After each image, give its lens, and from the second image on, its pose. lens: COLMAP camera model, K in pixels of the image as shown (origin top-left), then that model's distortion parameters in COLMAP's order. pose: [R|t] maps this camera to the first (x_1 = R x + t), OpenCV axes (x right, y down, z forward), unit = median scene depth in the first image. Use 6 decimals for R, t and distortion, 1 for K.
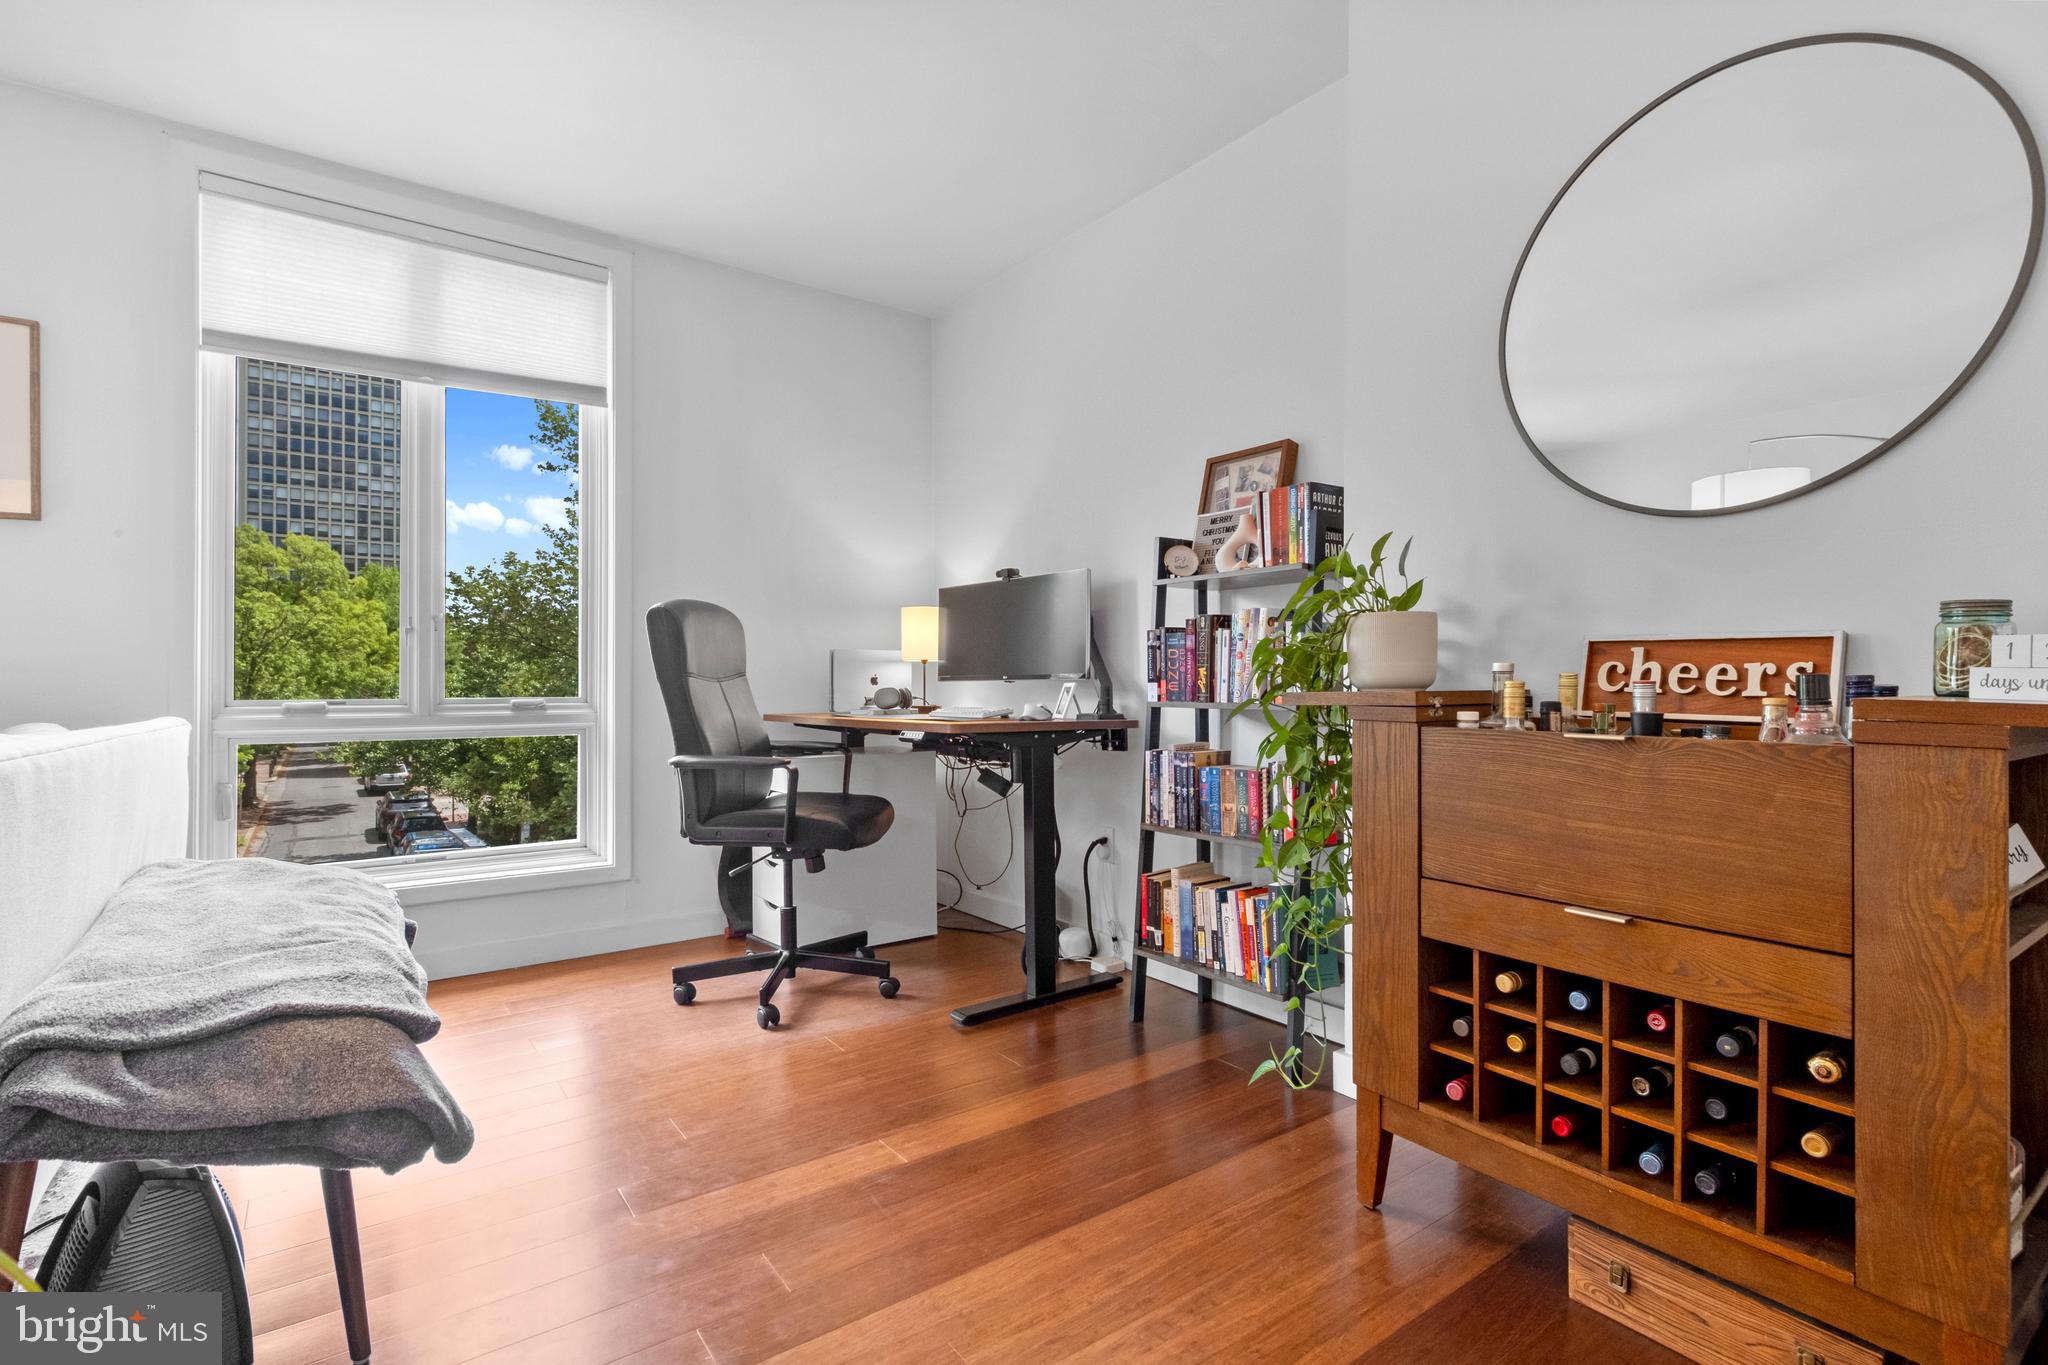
lens RADIAL K [[944.7, 0, 1002.6], [0, 944.7, 678.7], [0, 0, 1]] dist [0.012606, 0.000031]
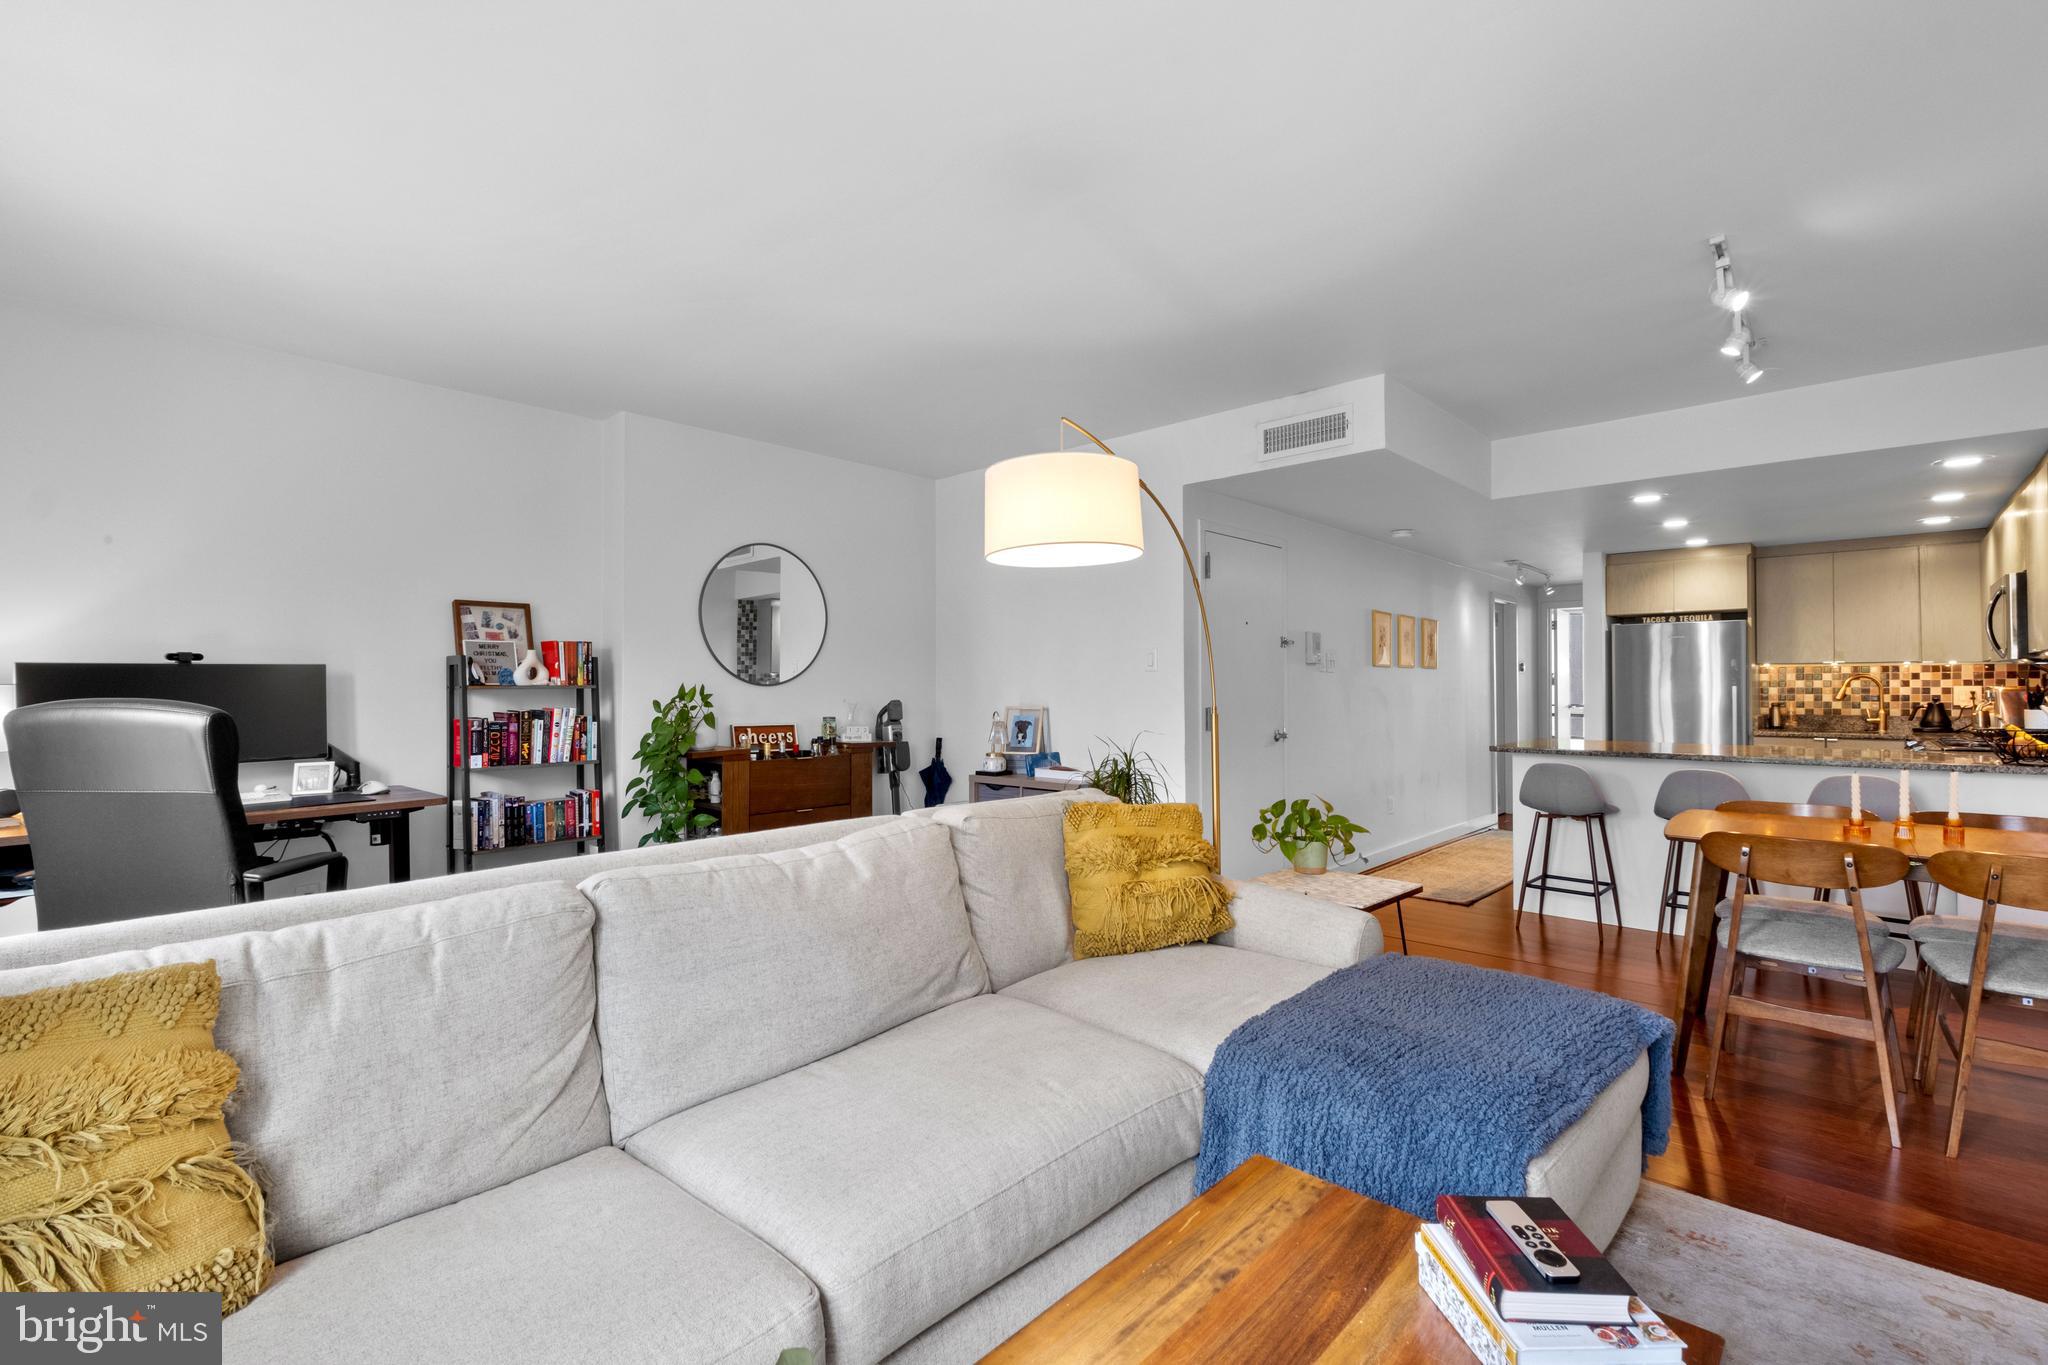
lens RADIAL K [[907.0, 0, 1075.2], [0, 907.0, 691.8], [0, 0, 1]] dist [0.001020, -0.000367]
pose [[-0.227293, -0.005677, 0.973810, -1.184061], [0.002695, 0.999976, 0.006459, -0.083677], [-0.973823, 0.004092, -0.227272, 0.336723]]
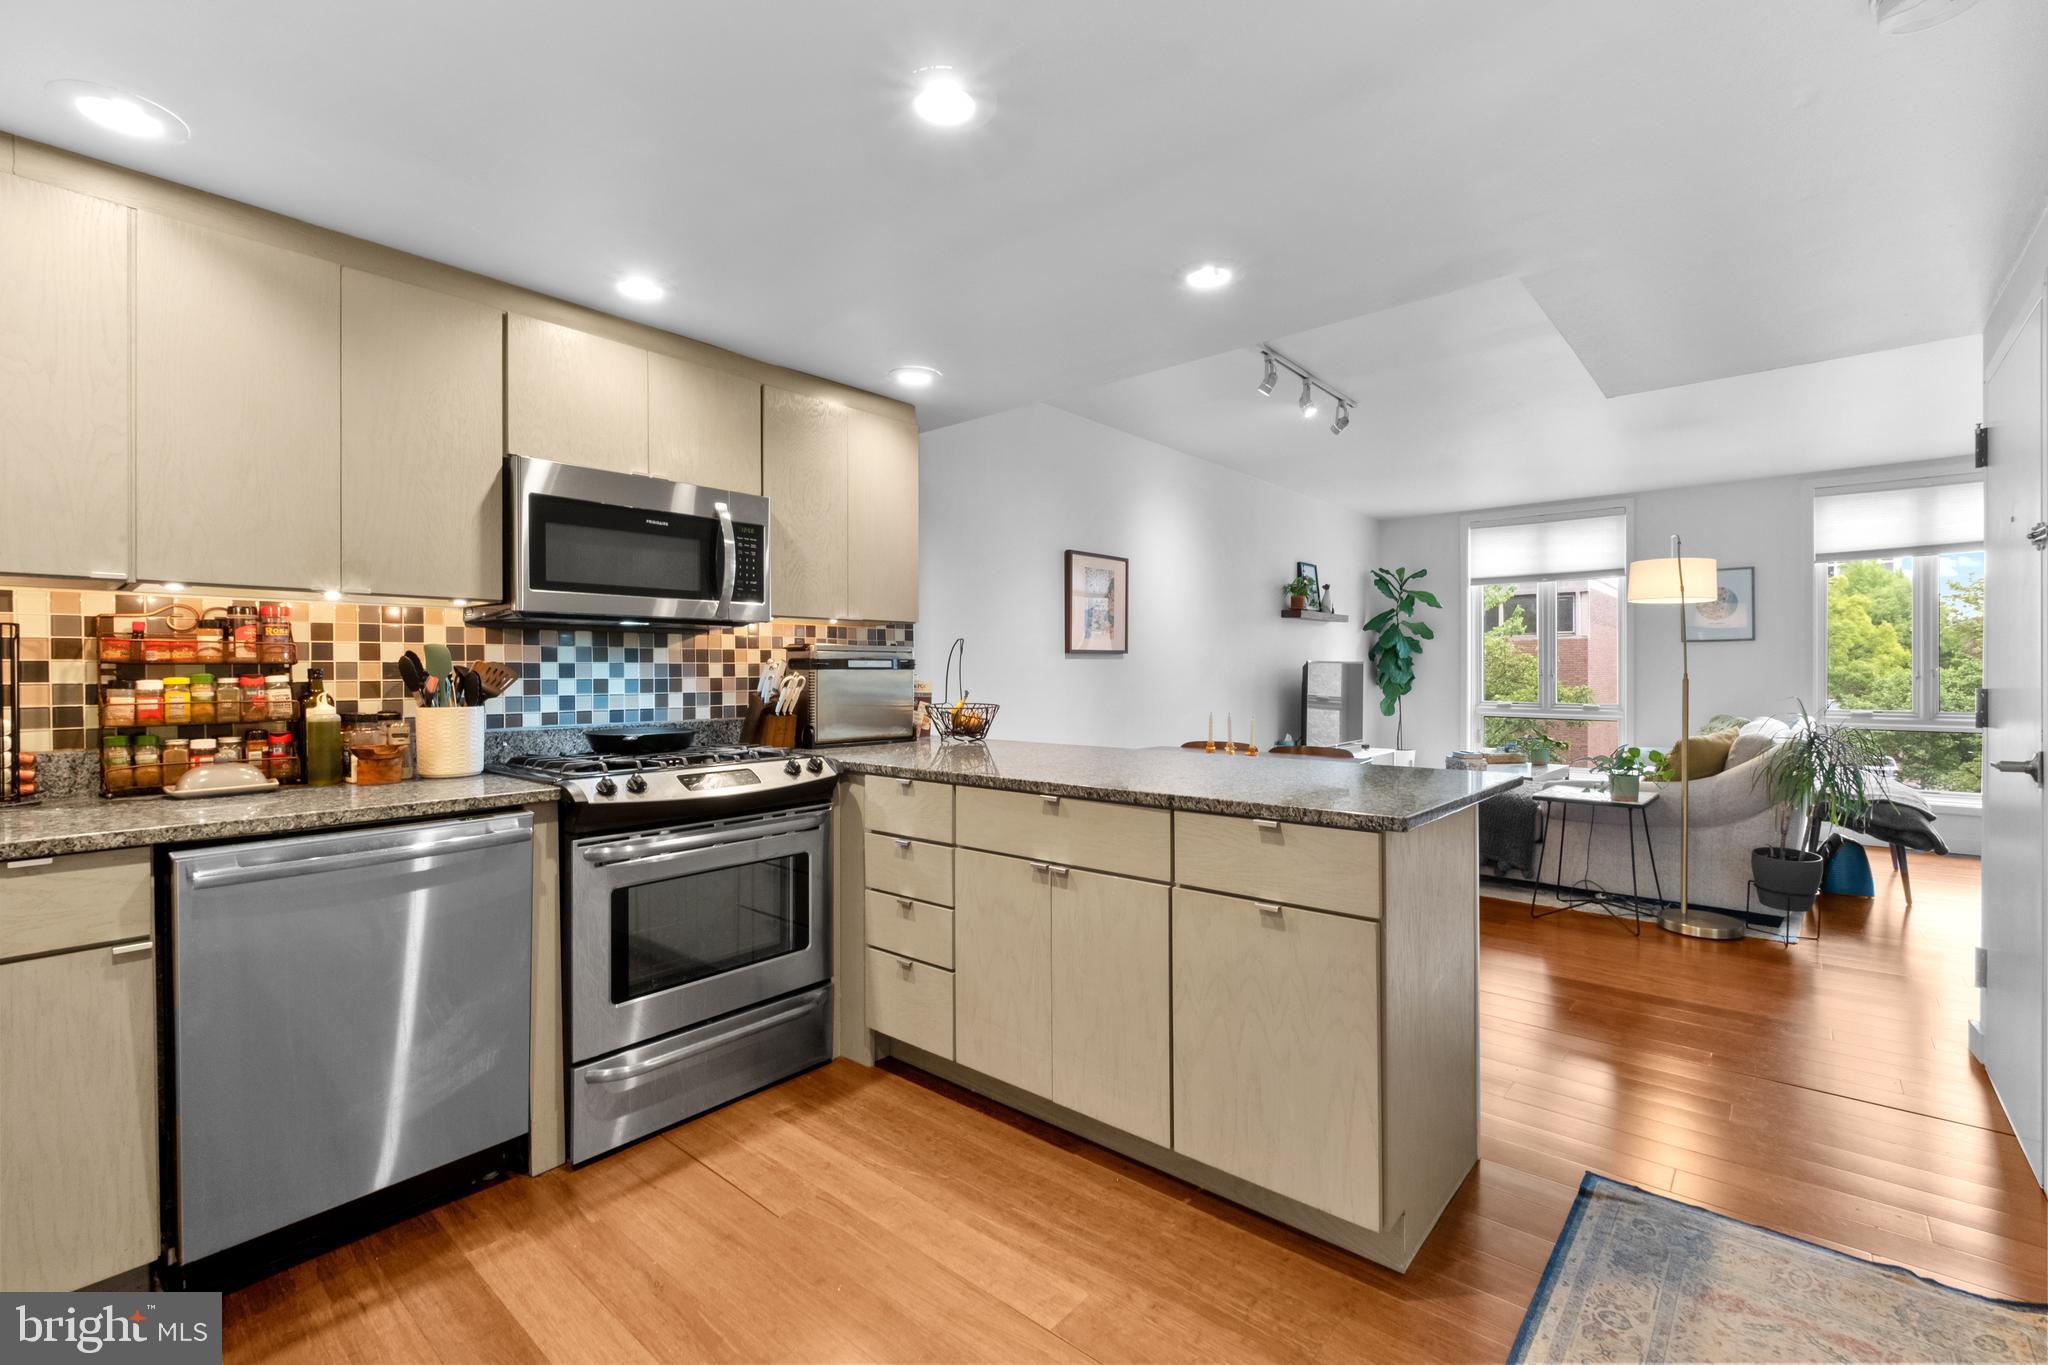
lens RADIAL K [[885.9, 0, 1023.7], [0, 885.9, 675.2], [0, 0, 1]] dist [0.010866, -0.009816]
pose [[0.233548, 0.004462, -0.972335, 0.739039], [0.003124, 0.999981, 0.005339, -0.068191], [0.972340, -0.004284, 0.233530, -1.247812]]
